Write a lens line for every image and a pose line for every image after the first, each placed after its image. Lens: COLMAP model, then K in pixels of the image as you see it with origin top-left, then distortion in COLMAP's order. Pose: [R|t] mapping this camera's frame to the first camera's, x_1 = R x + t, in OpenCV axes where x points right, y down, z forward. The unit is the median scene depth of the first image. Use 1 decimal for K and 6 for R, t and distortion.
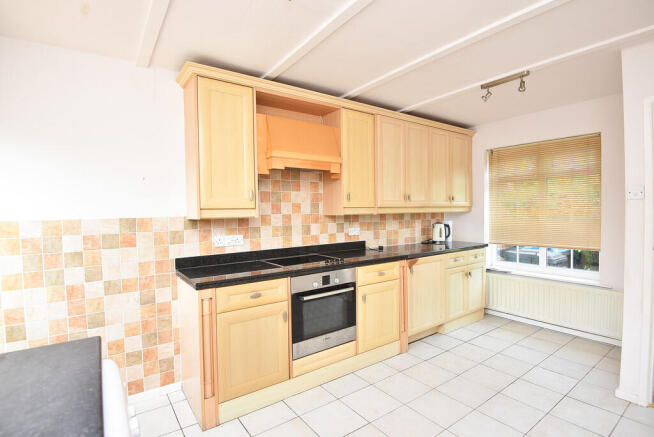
lens RADIAL K [[328.3, 0, 325.0], [0, 328.3, 218.4], [0, 0, 1]] dist [-0.006487, -0.001101]
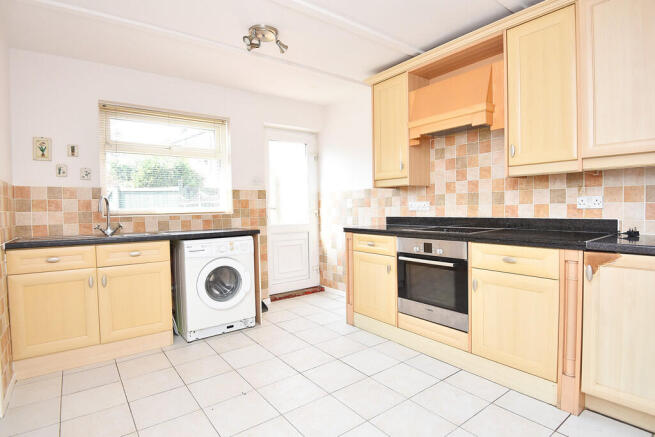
lens RADIAL K [[328.8, 0, 323.6], [0, 328.8, 219.1], [0, 0, 1]] dist [-0.006487, -0.001101]
pose [[0.027182, 0.054618, -0.998137, 0.807770], [-0.004022, 0.998504, 0.054528, 0.047636], [0.999622, 0.002533, 0.027361, 0.582905]]
